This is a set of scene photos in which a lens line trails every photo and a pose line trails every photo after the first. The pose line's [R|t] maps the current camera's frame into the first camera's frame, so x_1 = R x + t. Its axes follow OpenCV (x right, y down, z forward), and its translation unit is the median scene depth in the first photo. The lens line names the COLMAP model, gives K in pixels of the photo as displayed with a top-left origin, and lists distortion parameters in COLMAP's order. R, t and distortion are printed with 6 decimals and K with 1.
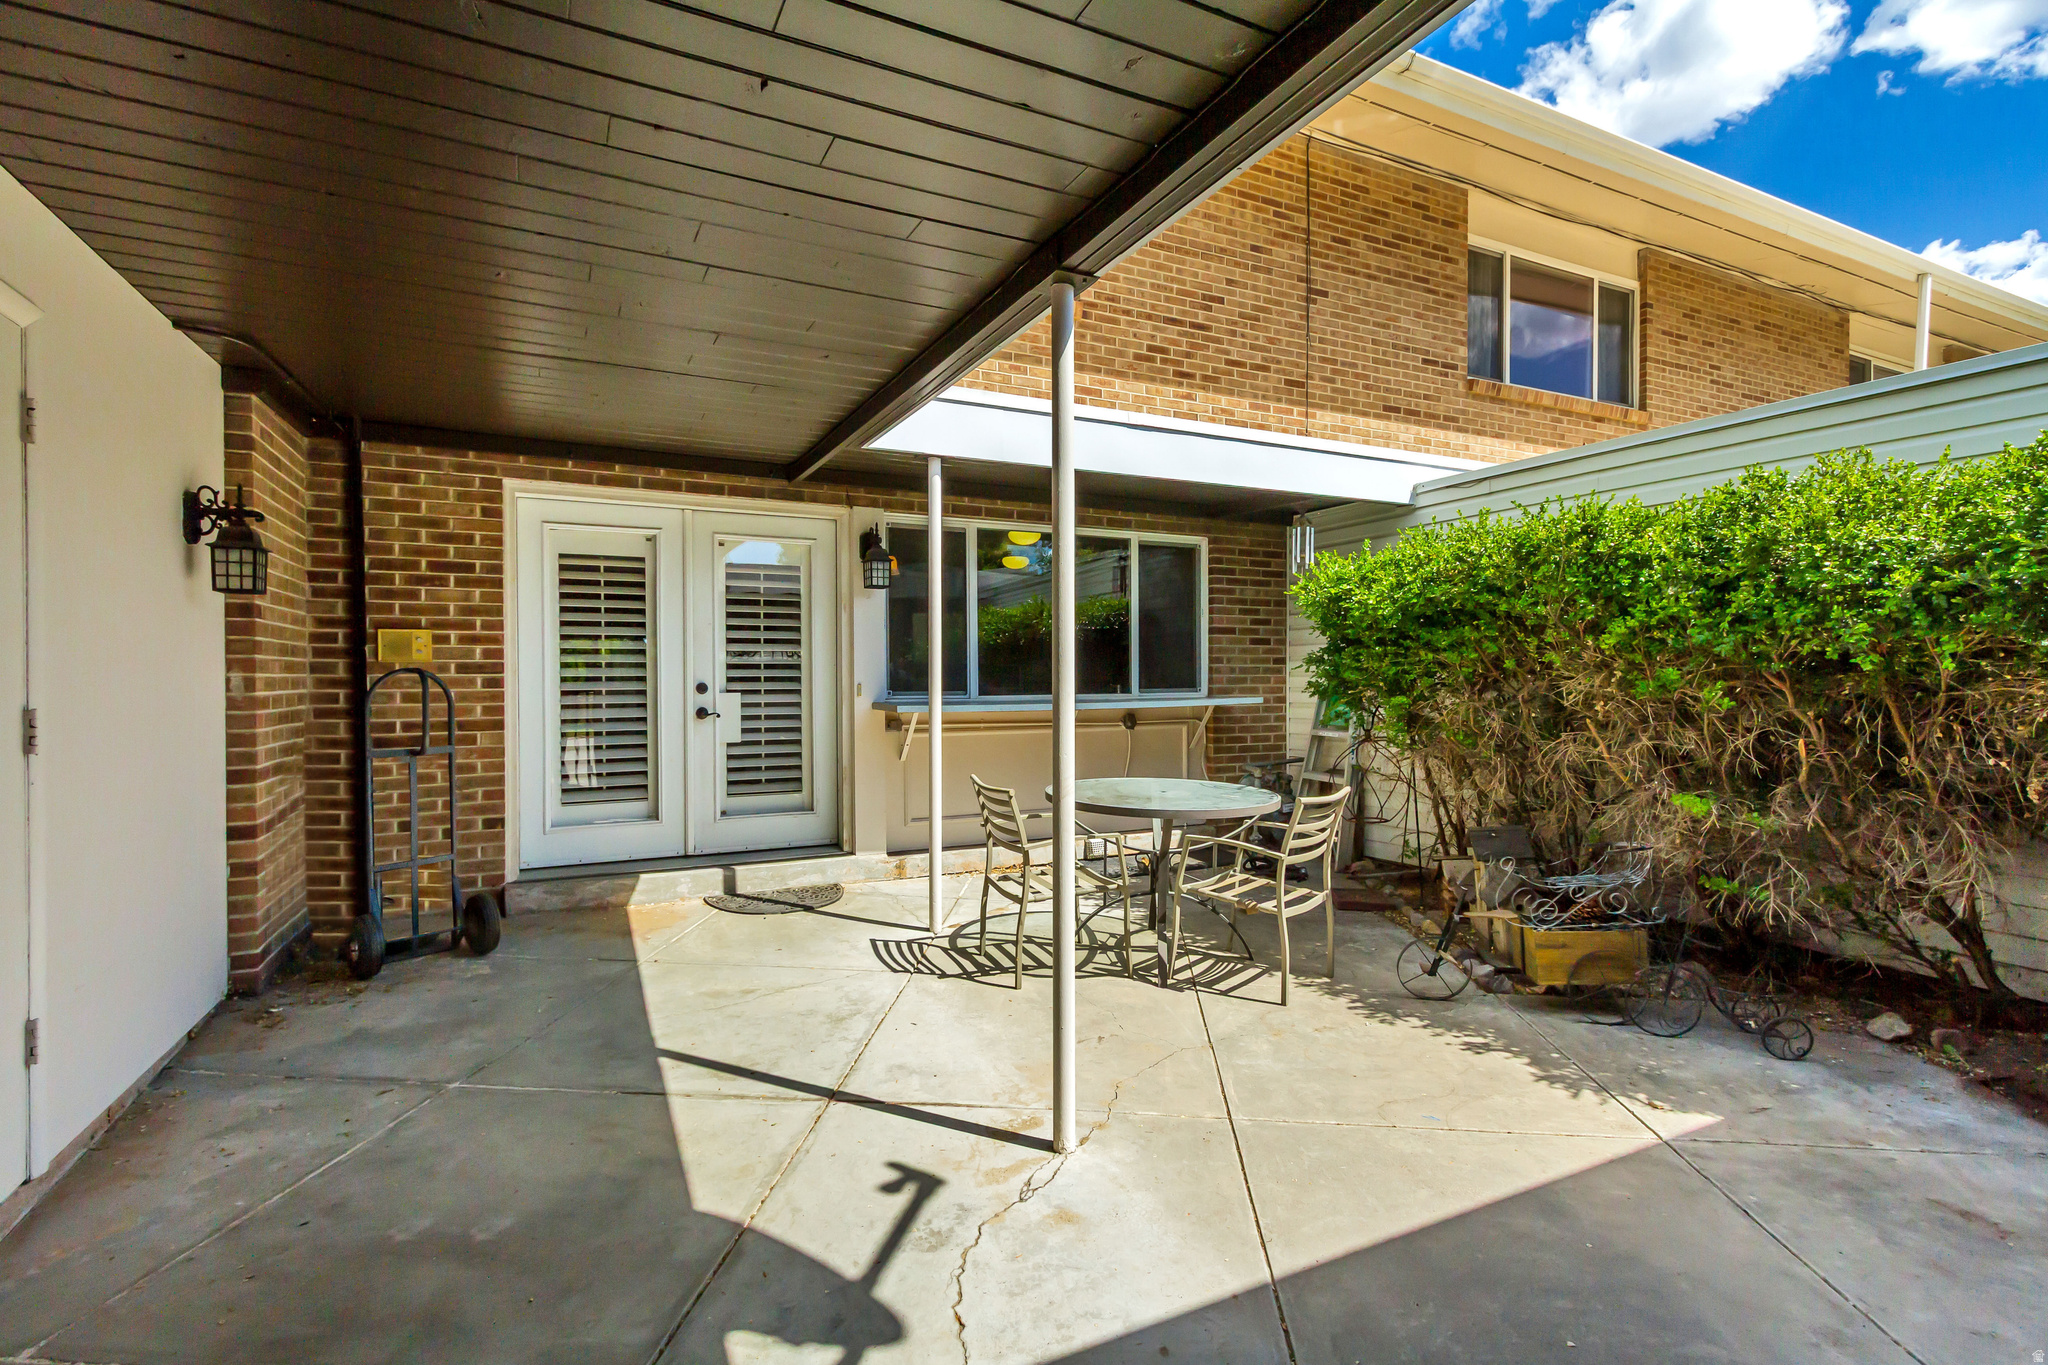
lens RADIAL K [[954.7, 0, 1040.7], [0, 954.7, 696.3], [0, 0, 1]] dist [0.012011, -0.003182]
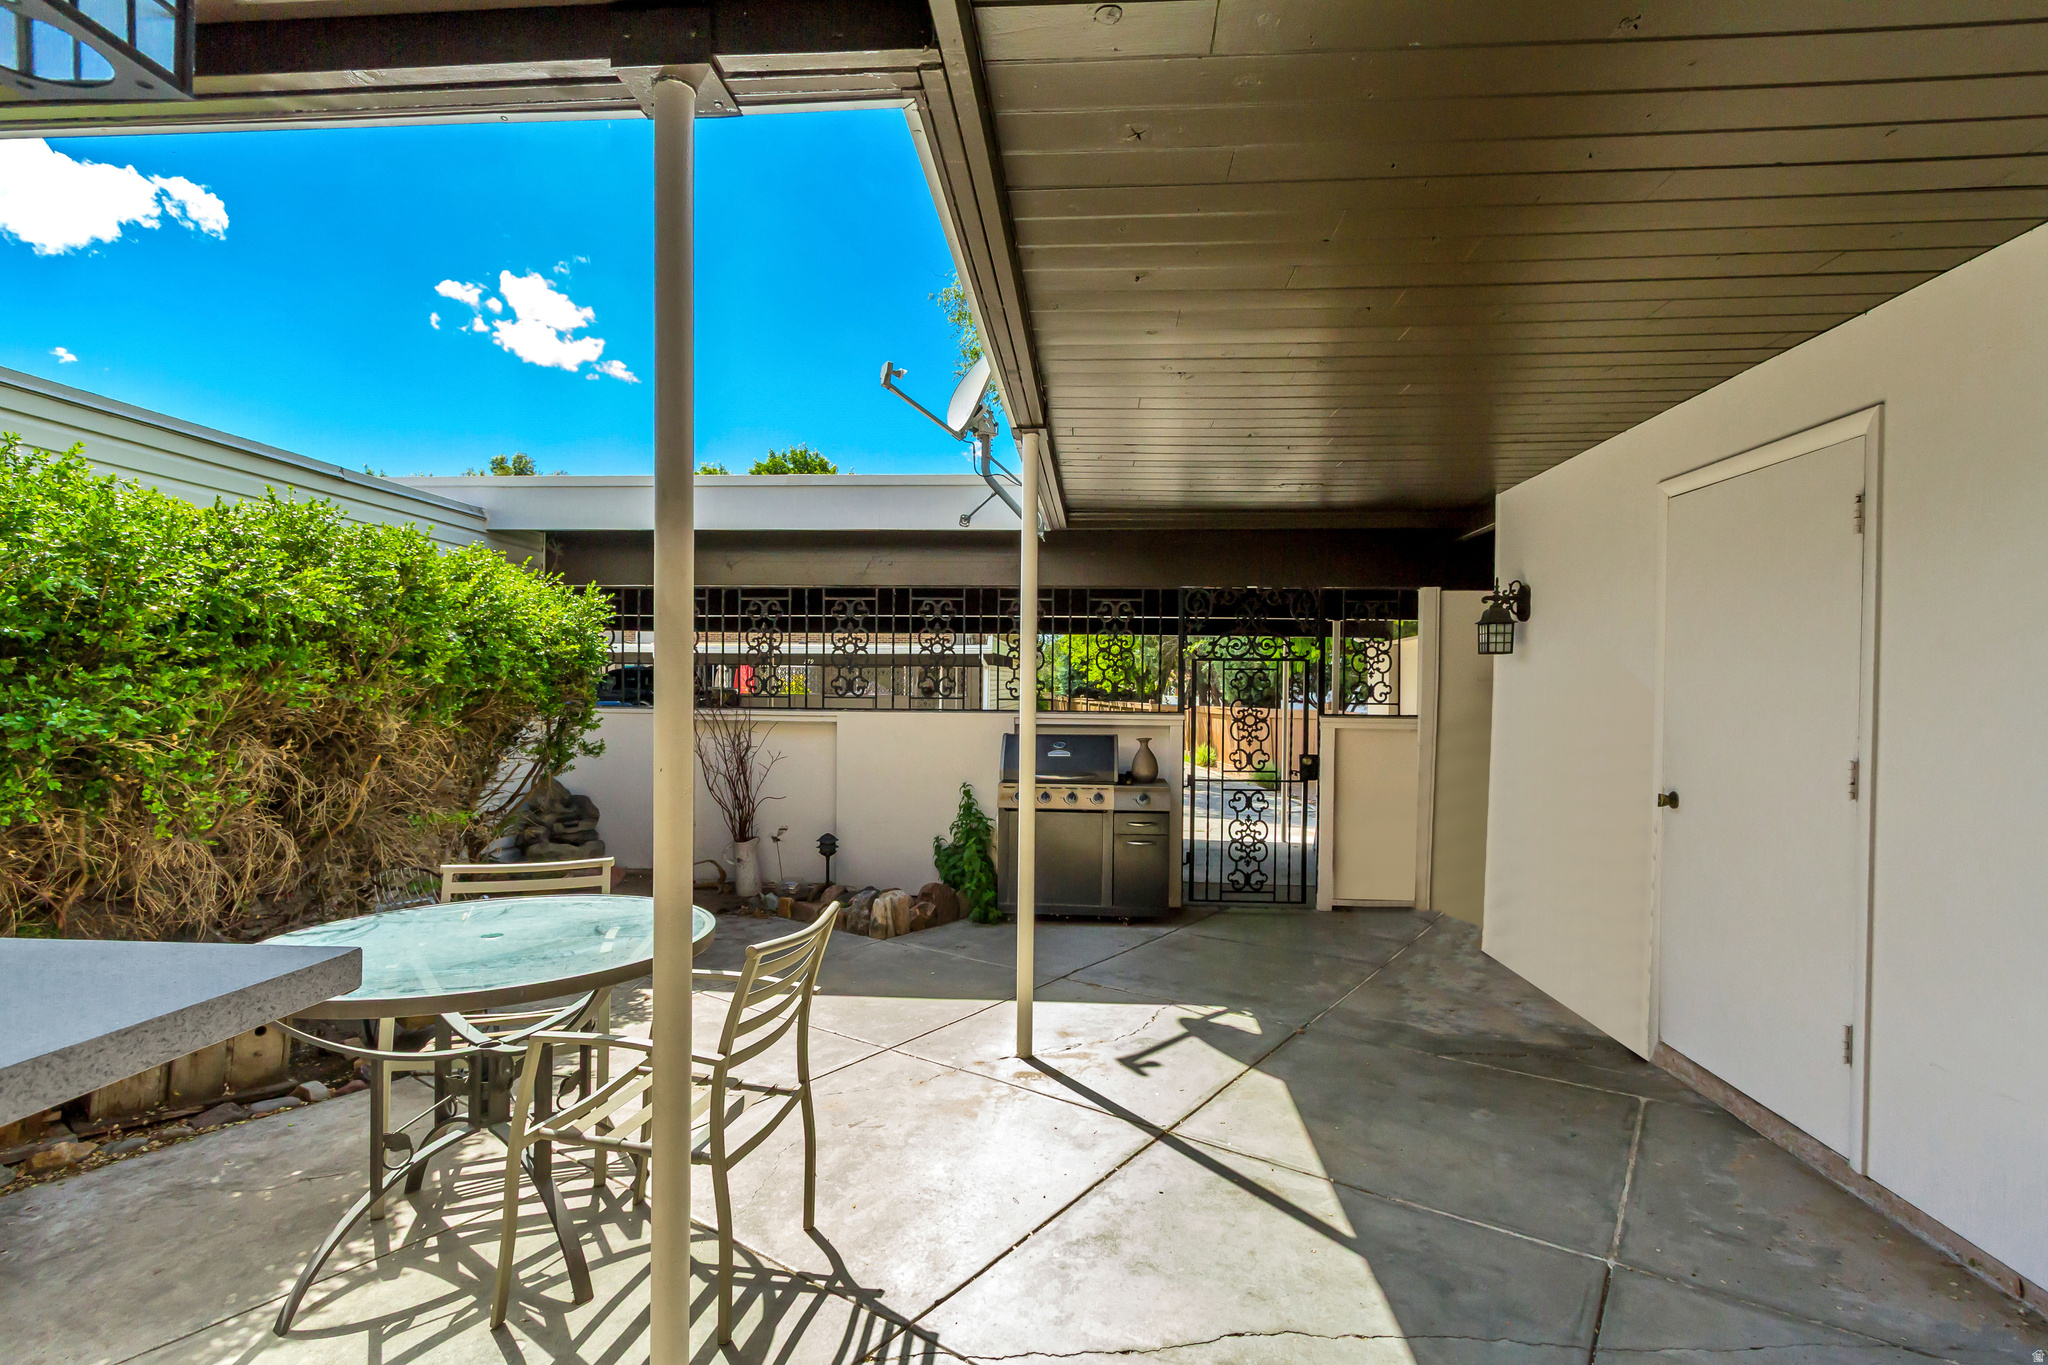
lens RADIAL K [[954.7, 0, 1031.1], [0, 954.7, 688.7], [0, 0, 1]] dist [0.012011, -0.003182]
pose [[-0.854431, -0.007210, 0.519515, -0.413706], [0.000160, 0.999900, 0.014140, -0.046756], [-0.519565, 0.012164, -0.854344, 1.284927]]
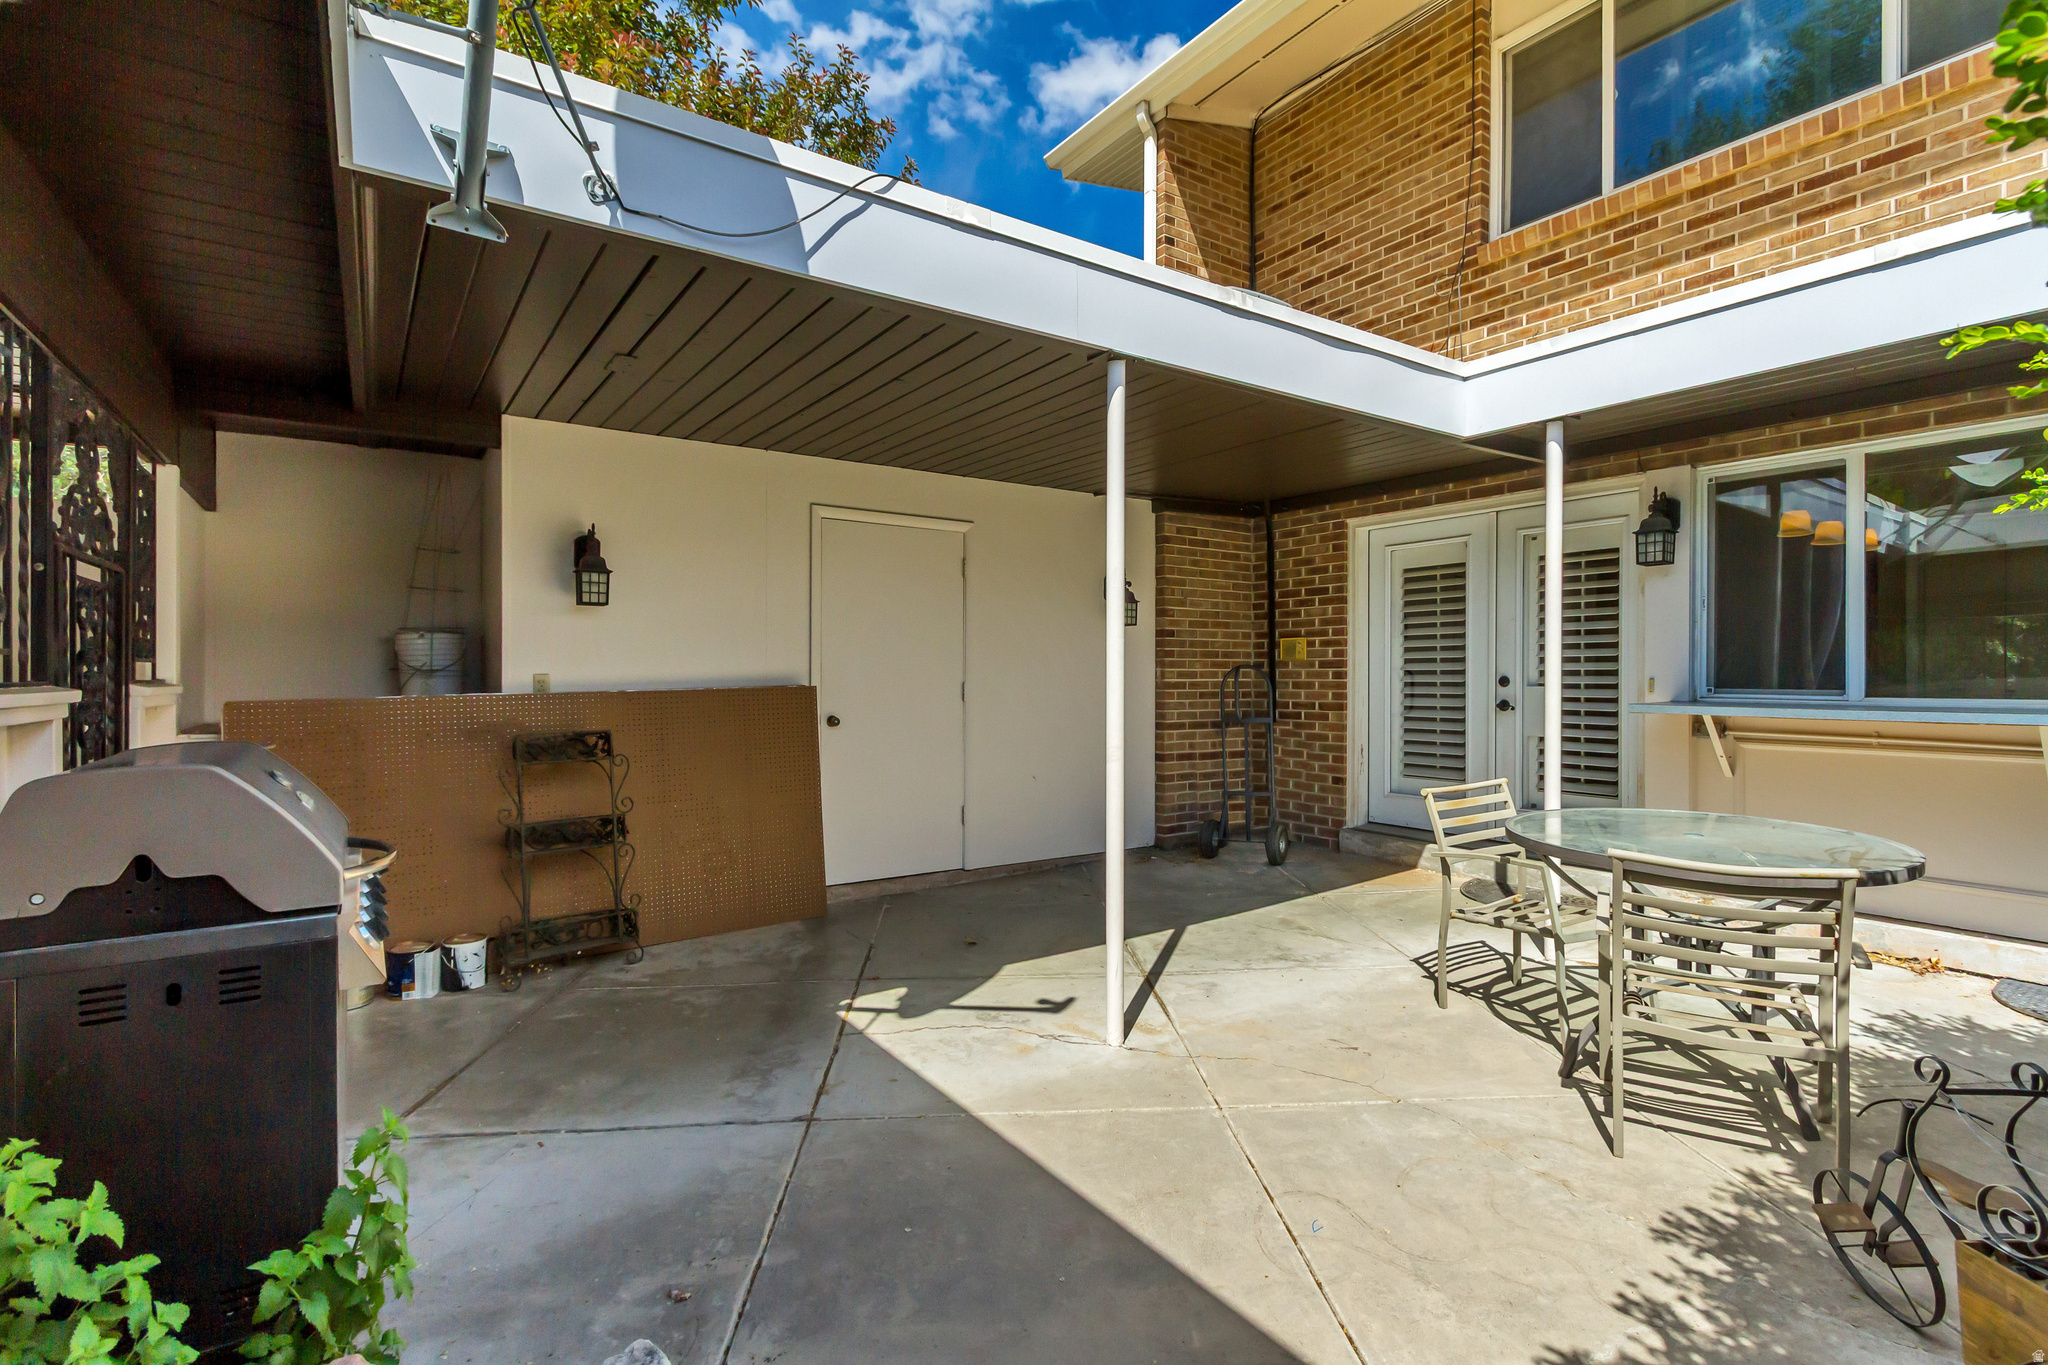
lens RADIAL K [[954.7, 0, 1008.7], [0, 954.7, 685.7], [0, 0, 1]] dist [0.012011, -0.003182]
pose [[0.122019, 0.014649, -0.992420, 0.740862], [-0.020009, 0.999724, 0.012297, -0.006916], [0.992326, 0.018357, 0.122278, 0.410940]]
